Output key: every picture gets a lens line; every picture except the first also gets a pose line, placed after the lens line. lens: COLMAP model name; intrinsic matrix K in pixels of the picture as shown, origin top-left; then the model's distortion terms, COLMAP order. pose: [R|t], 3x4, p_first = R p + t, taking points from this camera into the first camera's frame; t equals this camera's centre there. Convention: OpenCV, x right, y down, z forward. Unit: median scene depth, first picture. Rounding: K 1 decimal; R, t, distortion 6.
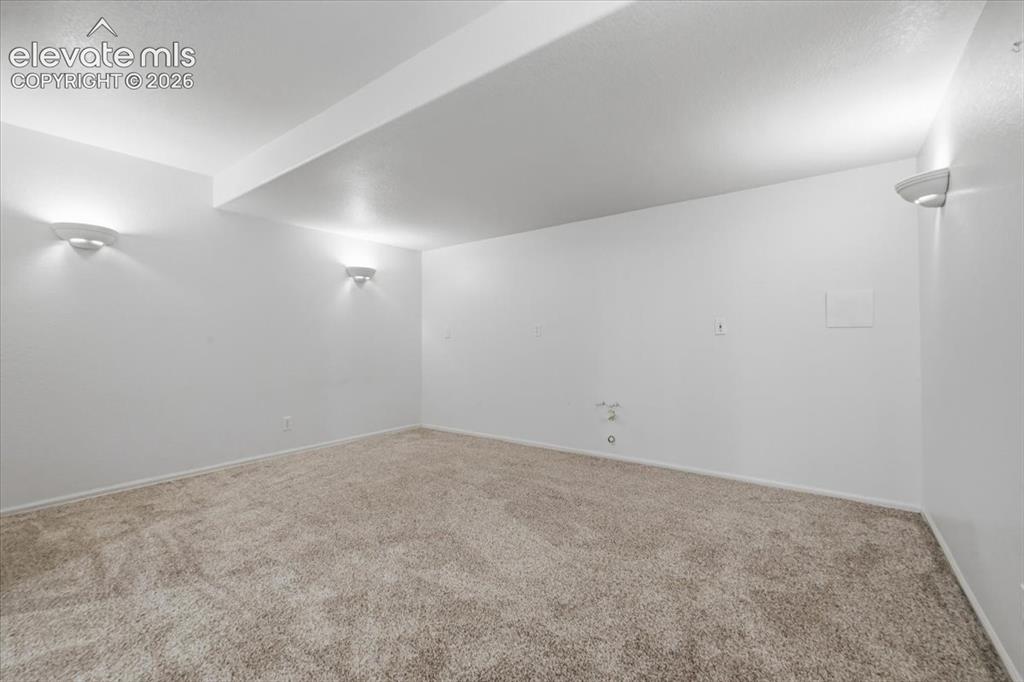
lens RADIAL K [[421.6, 0, 533.2], [0, 421.6, 337.2], [0, 0, 1]] dist [0.001712, -0.000589]
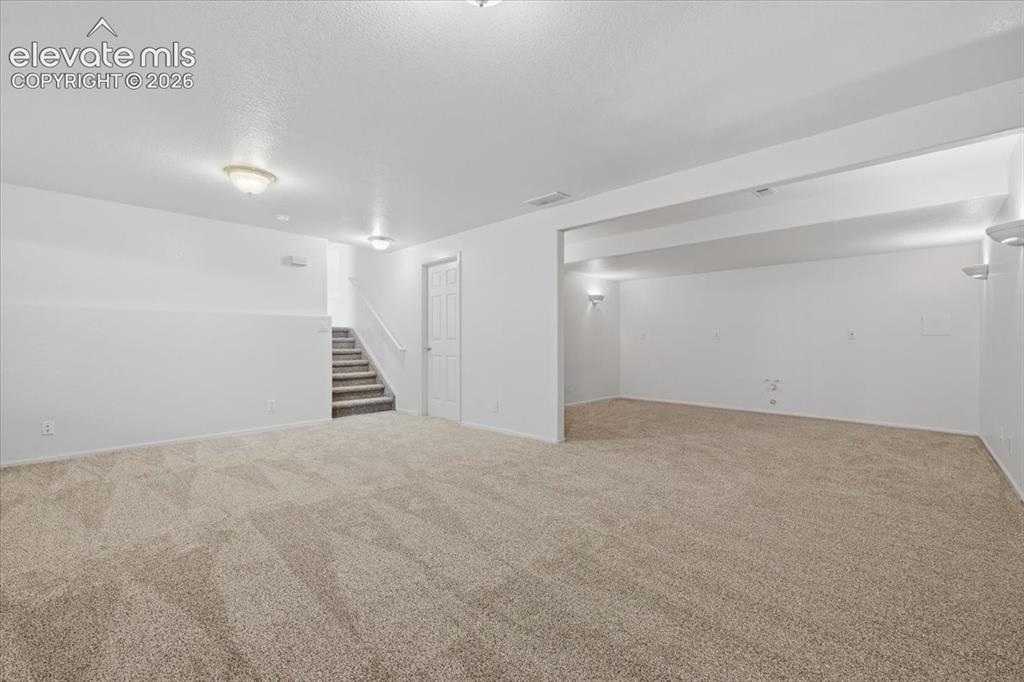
lens RADIAL K [[429.5, 0, 513.4], [0, 429.5, 345.6], [0, 0, 1]] dist [0.003138, 0.000406]
pose [[0.988534, 0.017737, -0.149952, -0.462463], [-0.016967, 0.999835, 0.006415, 0.023193], [0.150041, -0.003797, 0.988672, -0.659740]]
